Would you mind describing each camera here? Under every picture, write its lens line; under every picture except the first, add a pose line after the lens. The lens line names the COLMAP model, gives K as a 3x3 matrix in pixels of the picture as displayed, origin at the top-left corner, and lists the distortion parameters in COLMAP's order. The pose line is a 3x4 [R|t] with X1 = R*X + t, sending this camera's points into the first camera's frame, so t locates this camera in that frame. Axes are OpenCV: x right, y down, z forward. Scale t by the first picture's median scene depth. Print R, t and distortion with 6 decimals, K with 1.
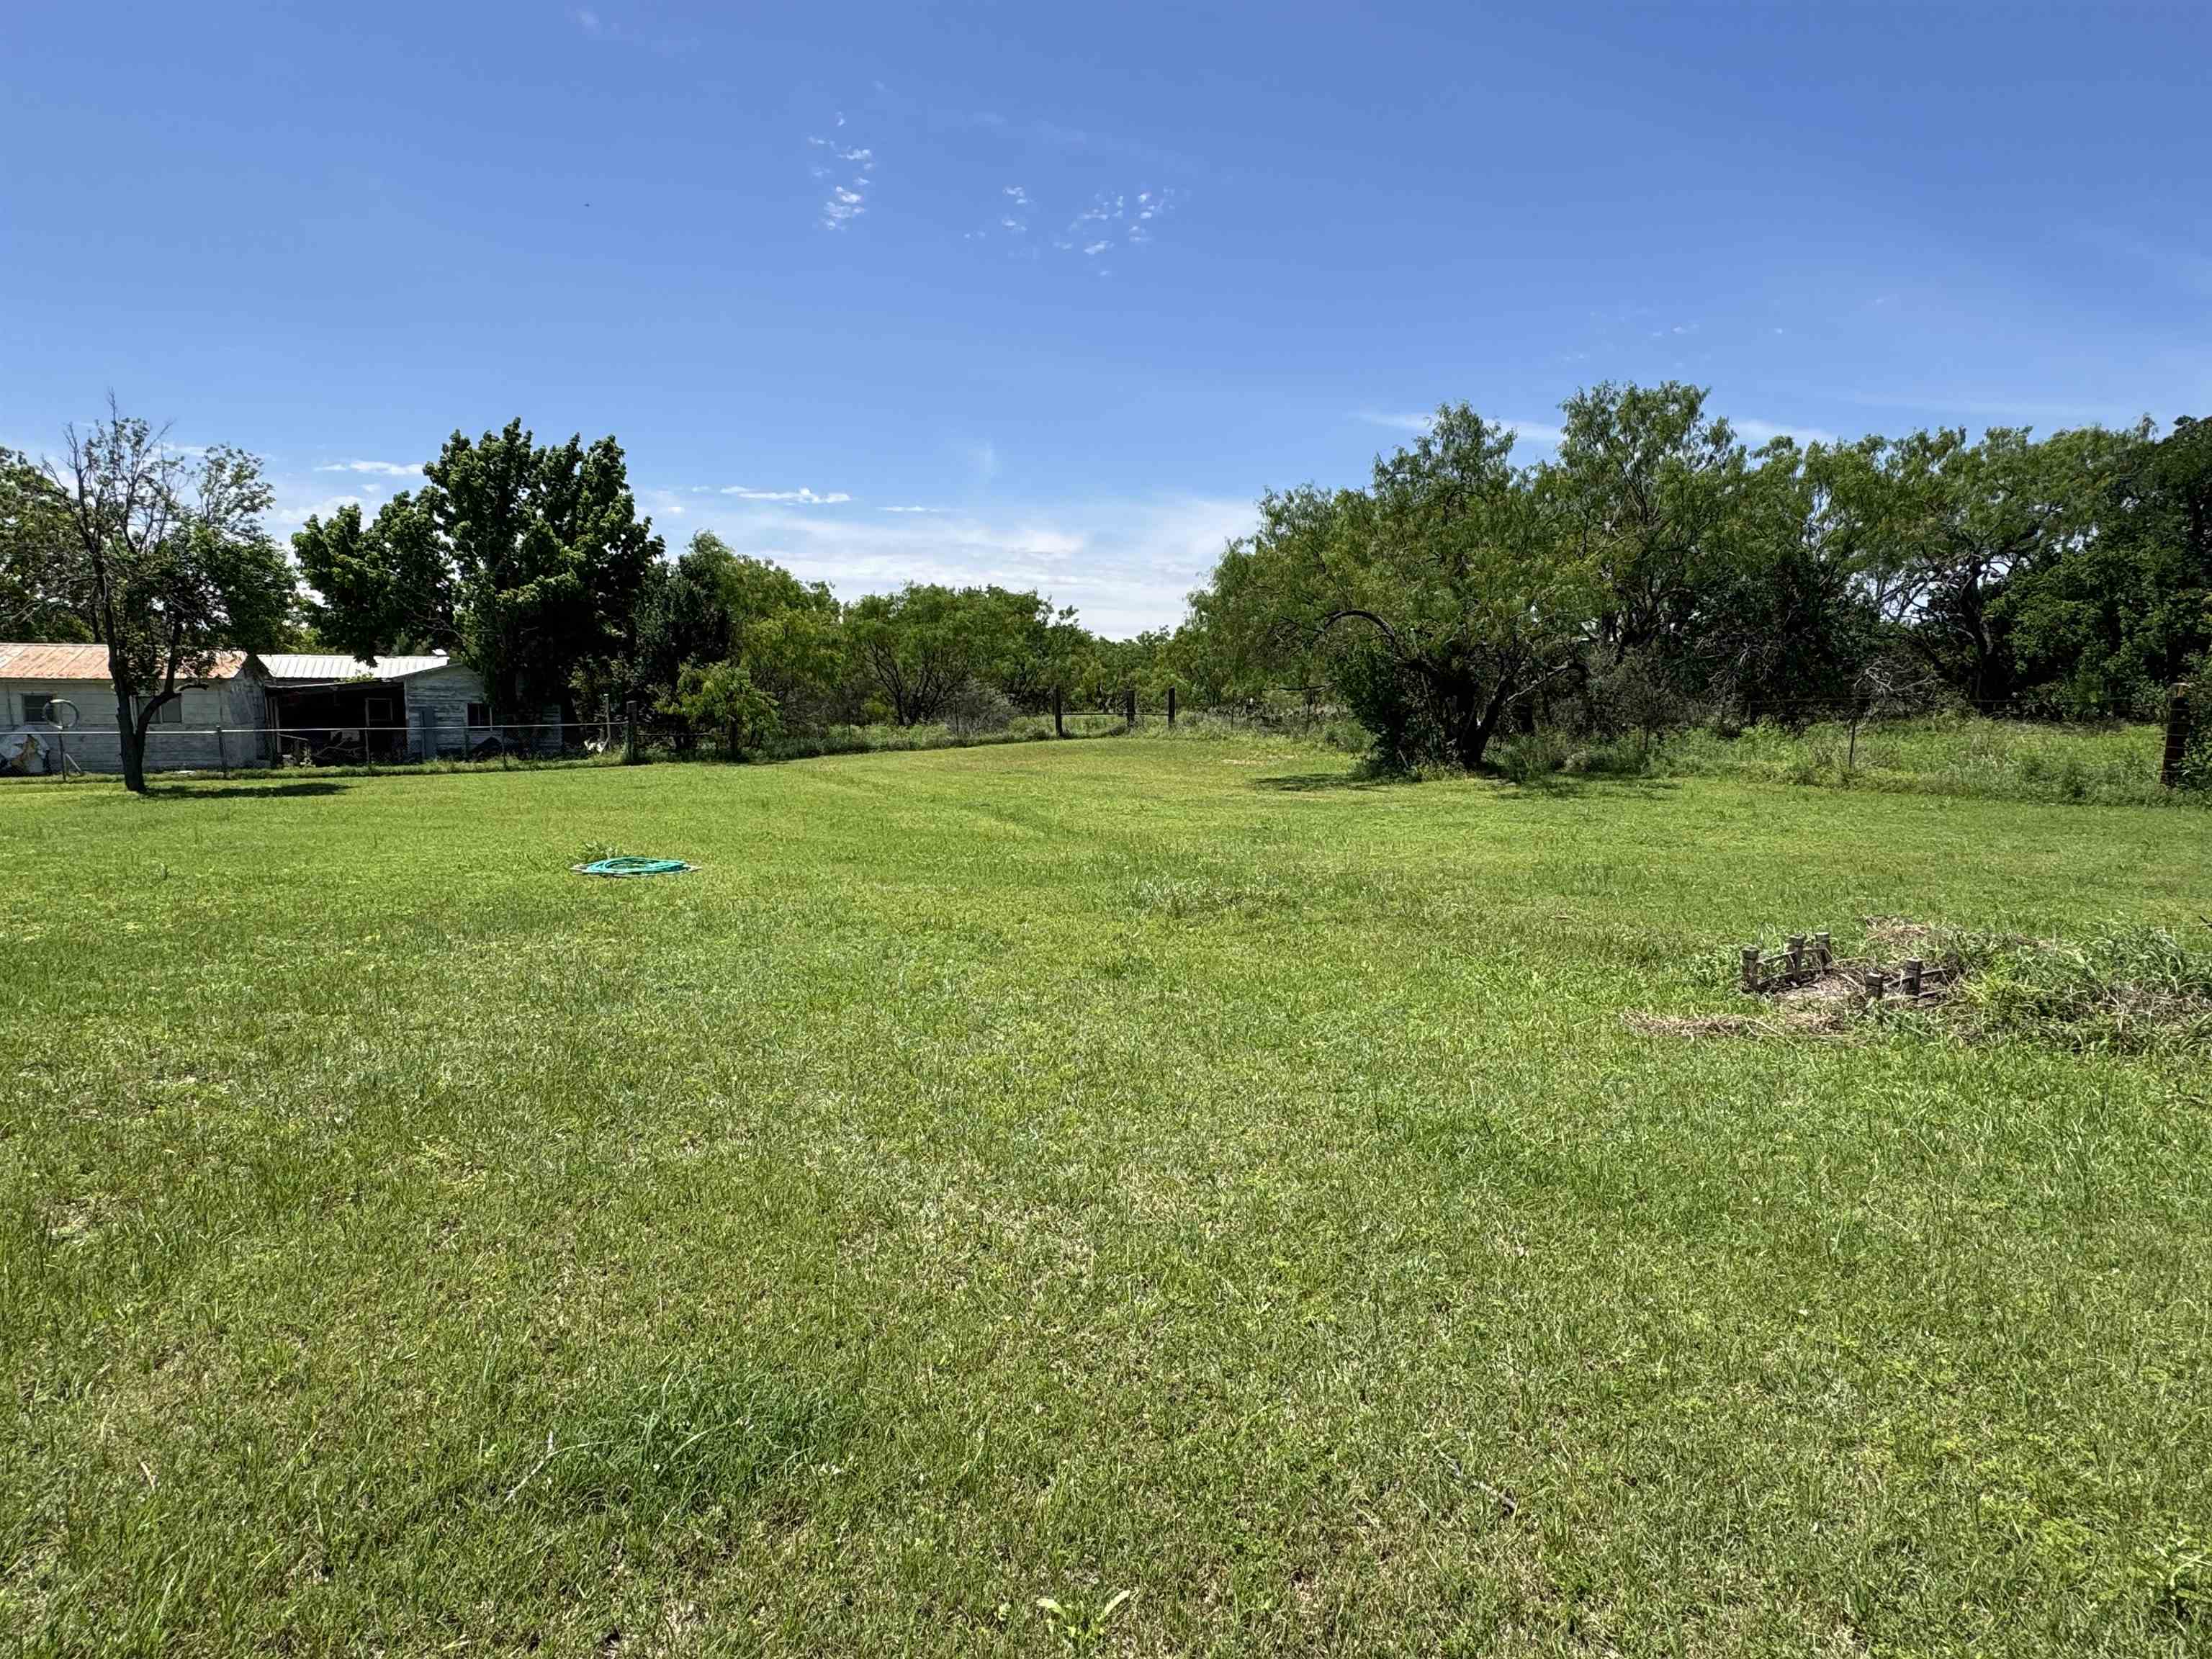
lens RADIAL K [[1205.0, 0, 1108.3], [0, 1205.0, 838.8], [0, 0, 1]] dist [-0.001577, -0.000515]
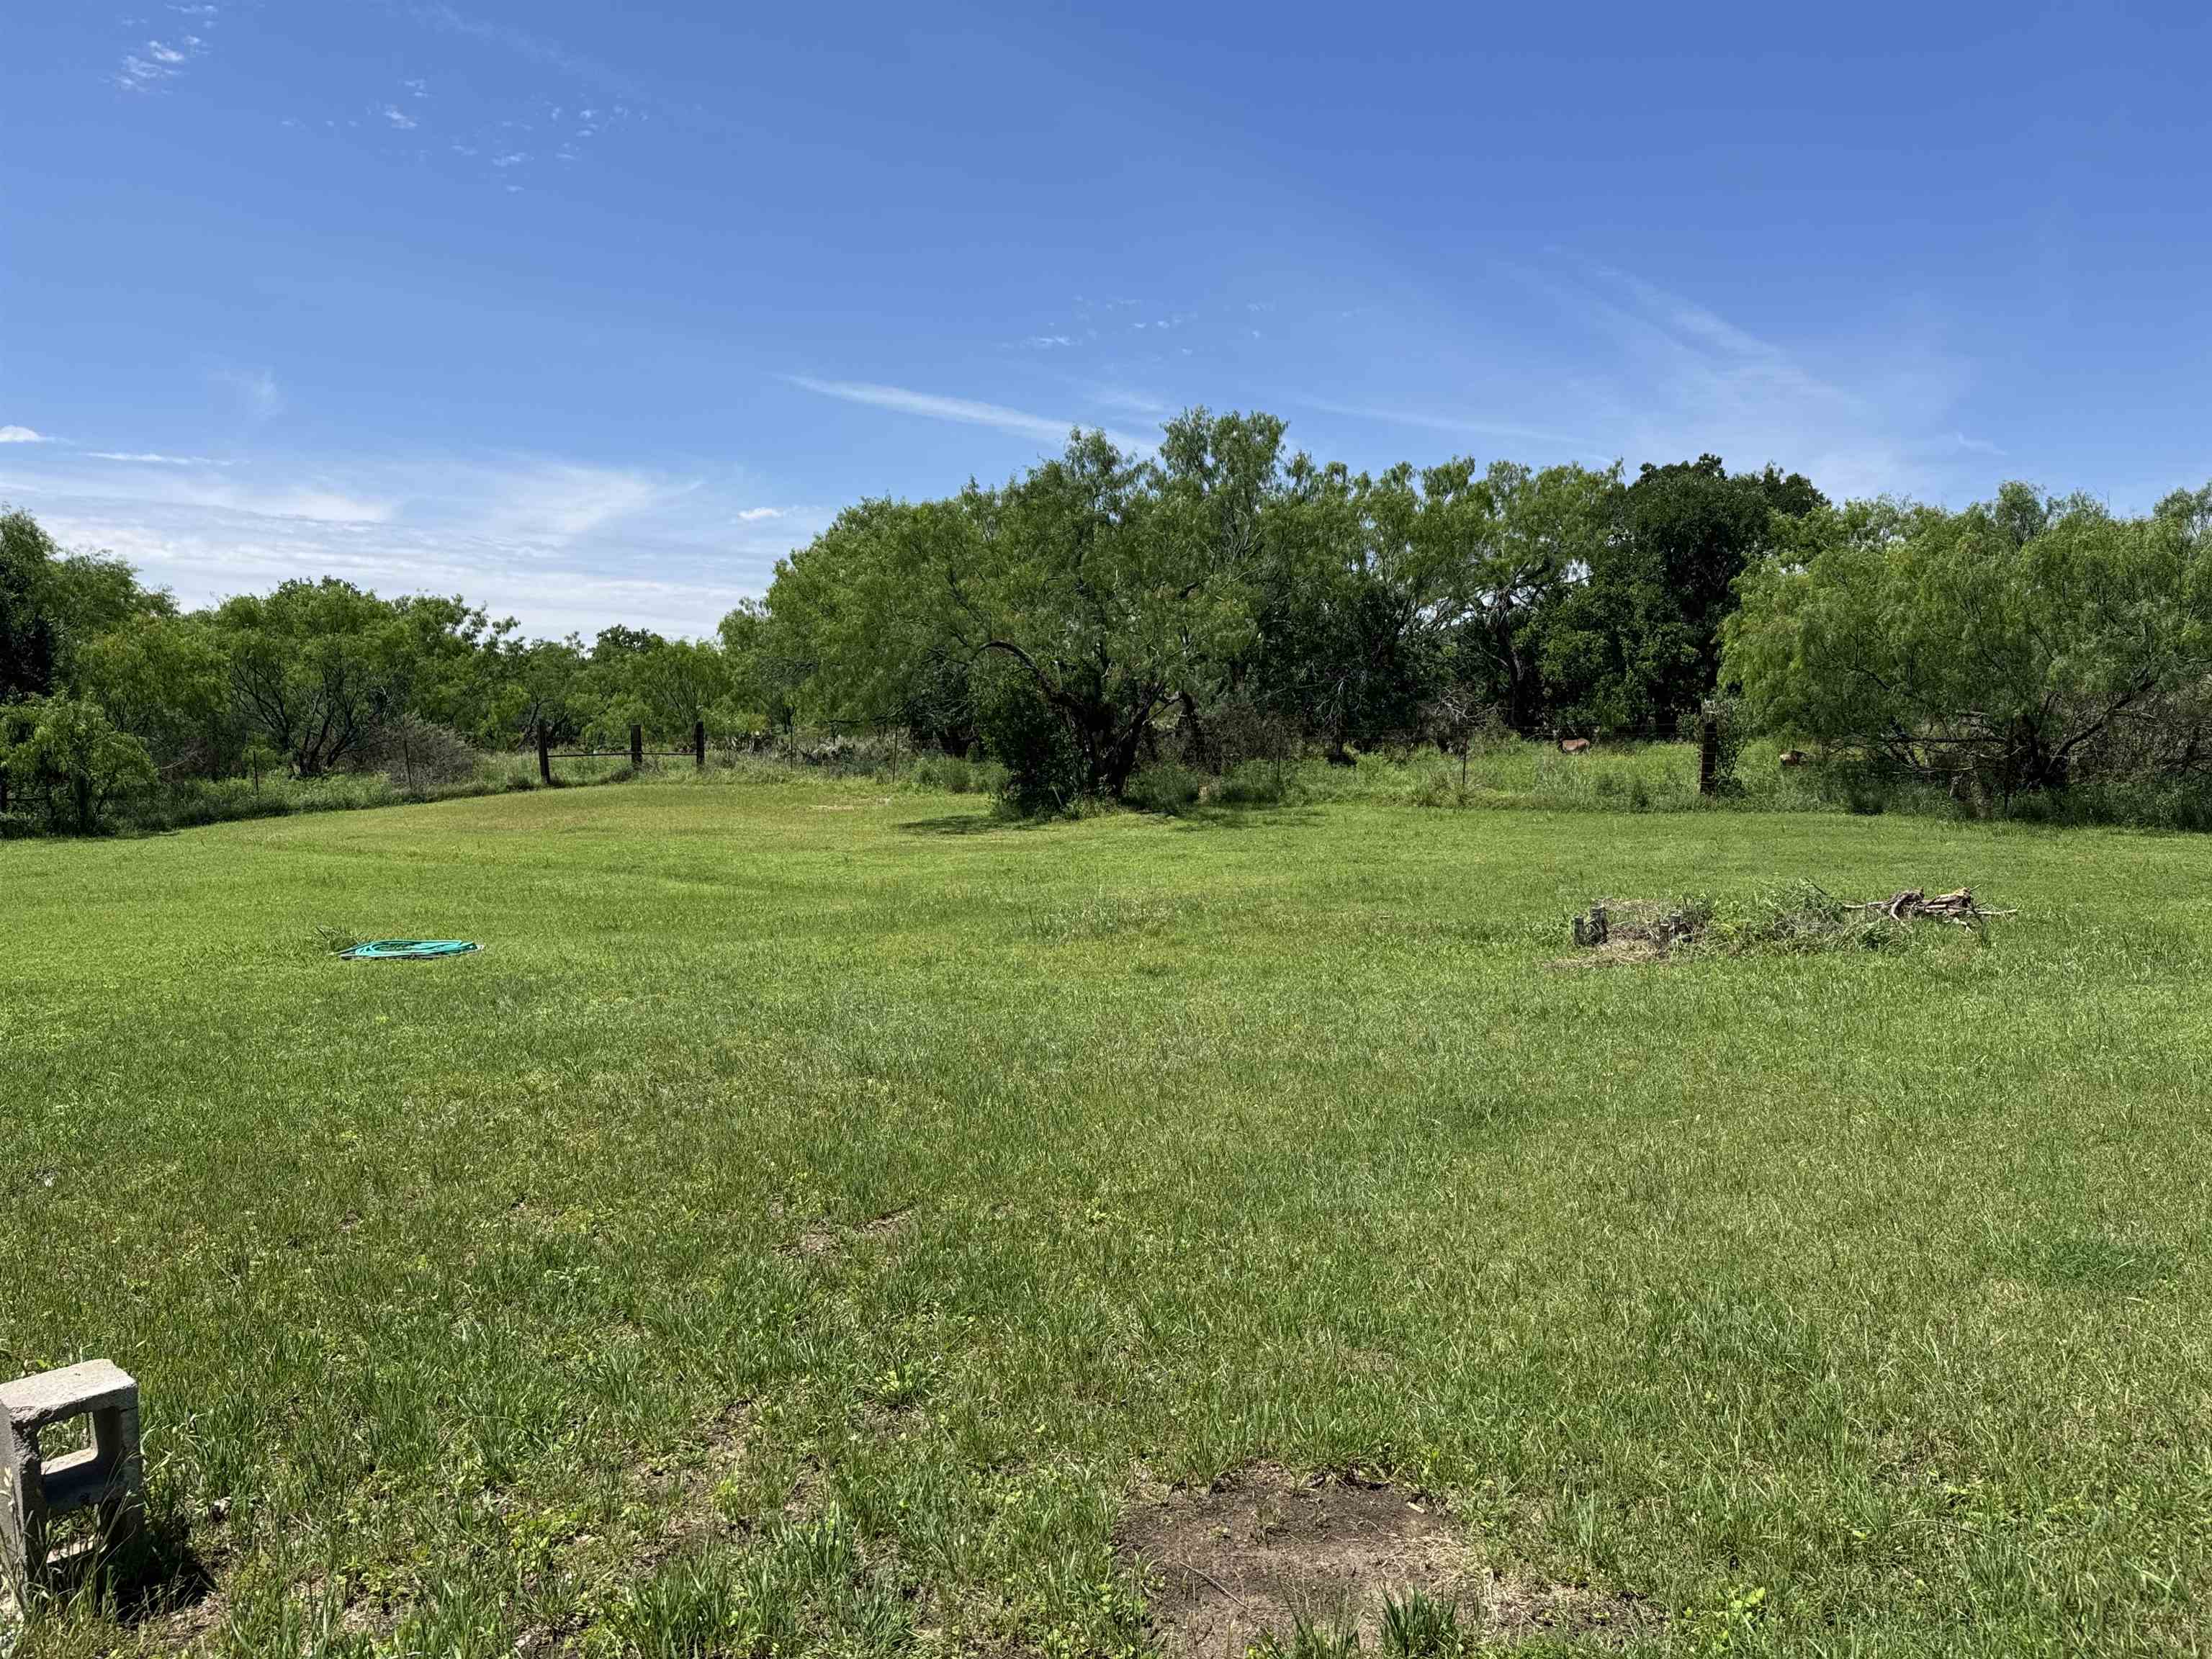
lens RADIAL K [[1544.3, 0, 1104.1], [0, 1544.3, 826.7], [0, 0, 1]] dist [0.010280, 0.002479]
pose [[0.918257, -0.041473, 0.393808, -0.159354], [0.061586, 0.997356, -0.038568, 0.005846], [-0.391167, 0.059668, 0.918383, -0.106201]]
